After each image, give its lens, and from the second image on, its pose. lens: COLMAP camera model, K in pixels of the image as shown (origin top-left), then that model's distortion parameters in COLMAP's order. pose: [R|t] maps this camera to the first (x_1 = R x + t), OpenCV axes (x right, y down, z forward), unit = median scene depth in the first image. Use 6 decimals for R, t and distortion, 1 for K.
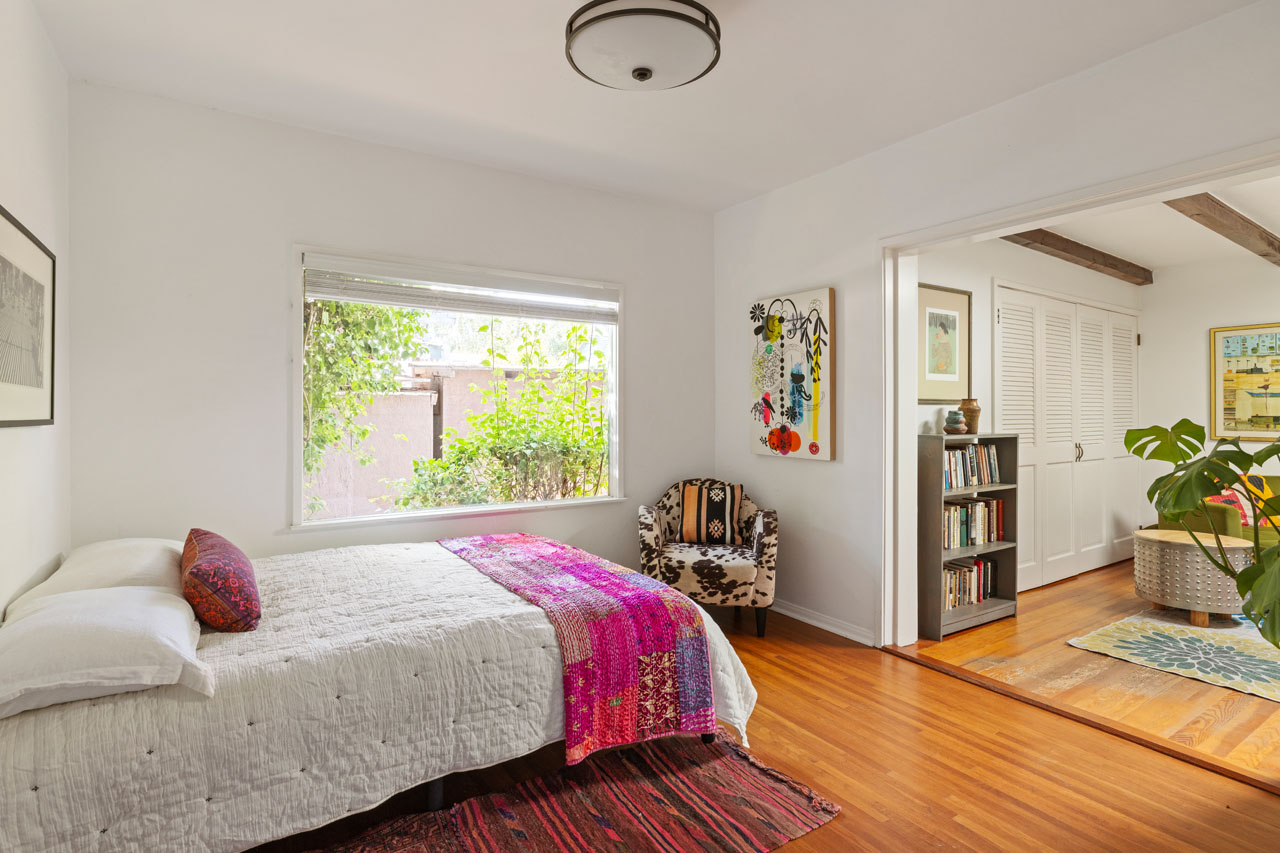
lens RADIAL K [[624.6, 0, 637.6], [0, 624.6, 414.9], [0, 0, 1]] dist [0.000512, 0.000364]
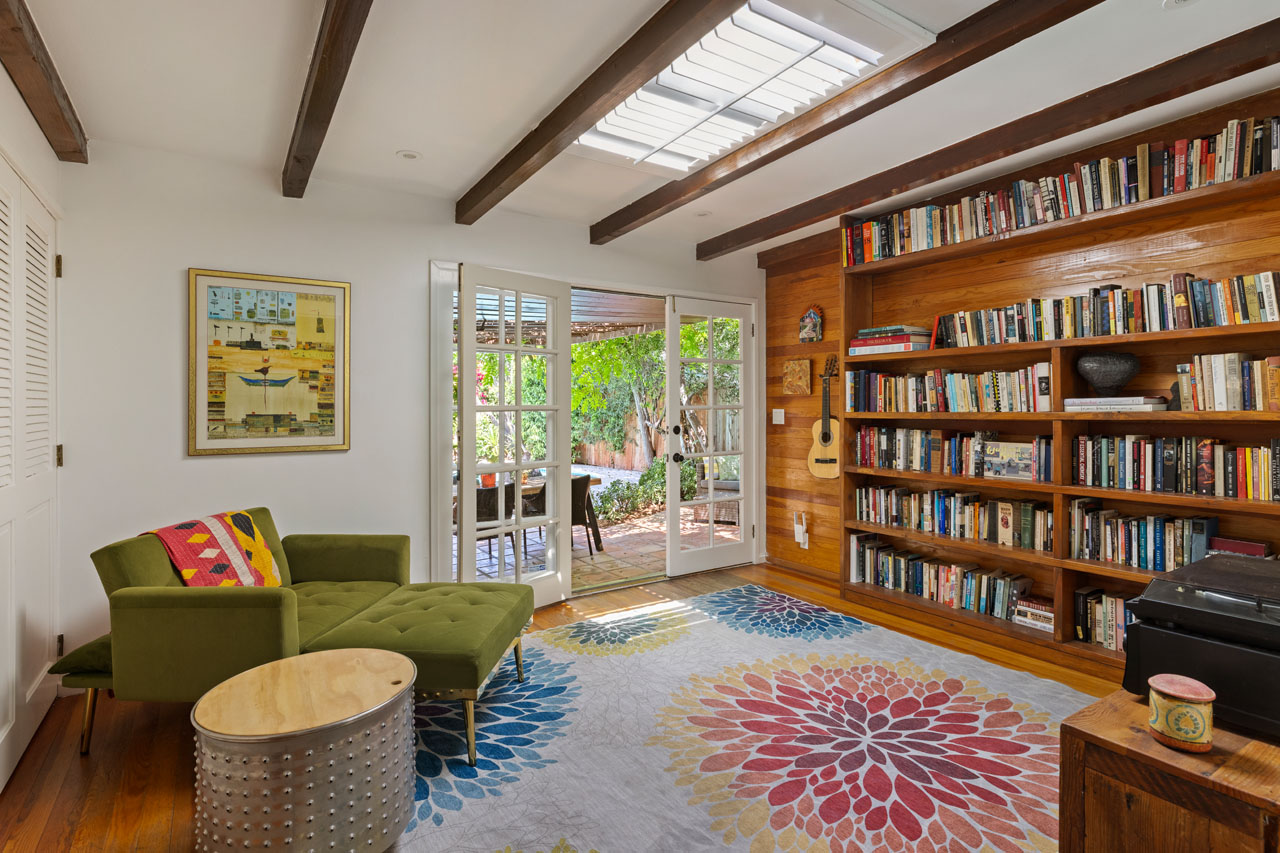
lens RADIAL K [[624.6, 0, 613.7], [0, 624.6, 398.4], [0, 0, 1]] dist [0.000512, 0.000364]
pose [[0.026993, 0.010991, 0.999575, 0.436530], [0.009752, 0.999889, -0.011258, -0.005286], [-0.999588, 0.010052, 0.026882, 0.755524]]
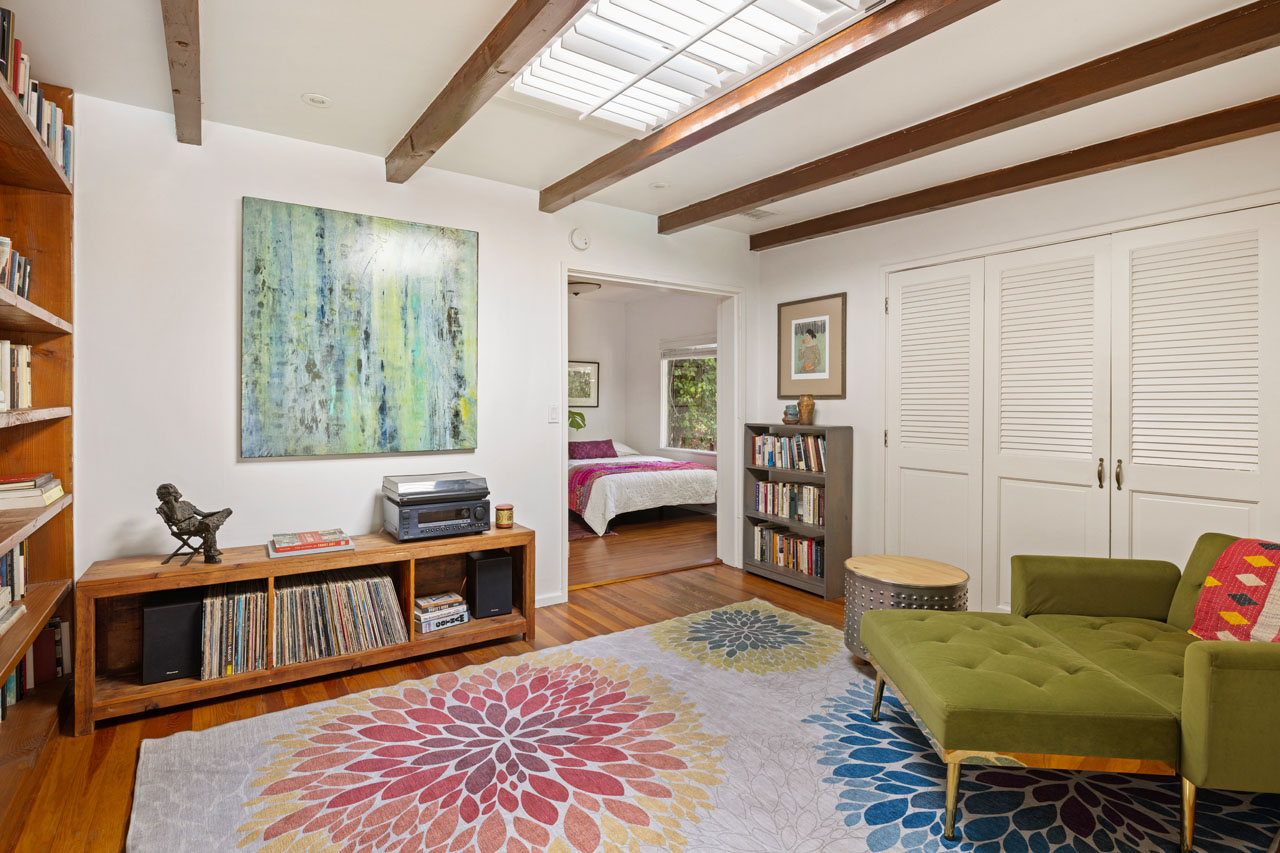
lens RADIAL K [[624.6, 0, 636.2], [0, 624.6, 414.5], [0, 0, 1]] dist [0.000512, 0.000364]
pose [[0.023720, 0.014005, -0.999621, 1.619066], [-0.012422, 0.999829, 0.013713, -0.000977], [0.999641, 0.012092, 0.023890, 0.639680]]
